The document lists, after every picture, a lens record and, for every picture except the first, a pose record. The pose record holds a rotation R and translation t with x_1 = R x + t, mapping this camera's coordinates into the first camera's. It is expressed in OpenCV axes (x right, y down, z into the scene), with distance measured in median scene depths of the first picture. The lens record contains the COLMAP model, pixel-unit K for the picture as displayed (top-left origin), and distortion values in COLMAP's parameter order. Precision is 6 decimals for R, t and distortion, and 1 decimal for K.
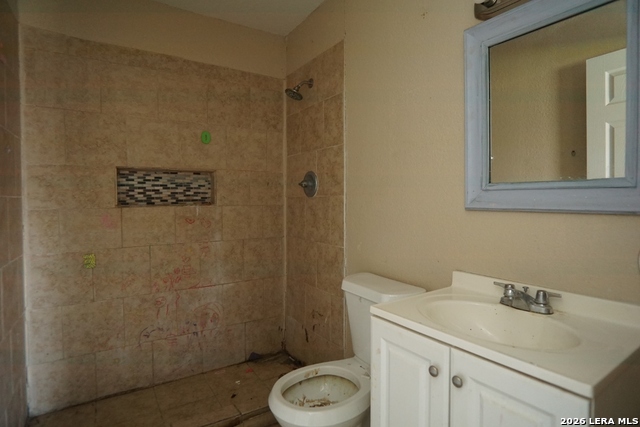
lens RADIAL K [[340.1, 0, 319.2], [0, 340.1, 212.4], [0, 0, 1]] dist [-0.032687, 0.008286]
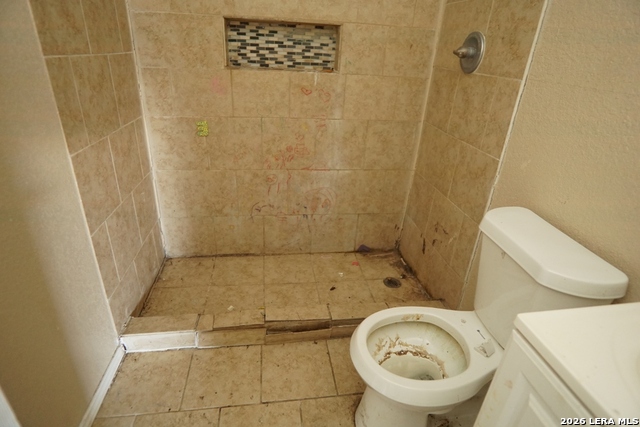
lens RADIAL K [[340.1, 0, 322.5], [0, 340.1, 209.2], [0, 0, 1]] dist [-0.032687, 0.008286]
pose [[0.911850, 0.223543, -0.344323, 0.002763], [-0.071643, 0.912522, 0.402706, -0.051112], [0.404224, -0.342539, 0.848098, 0.231773]]
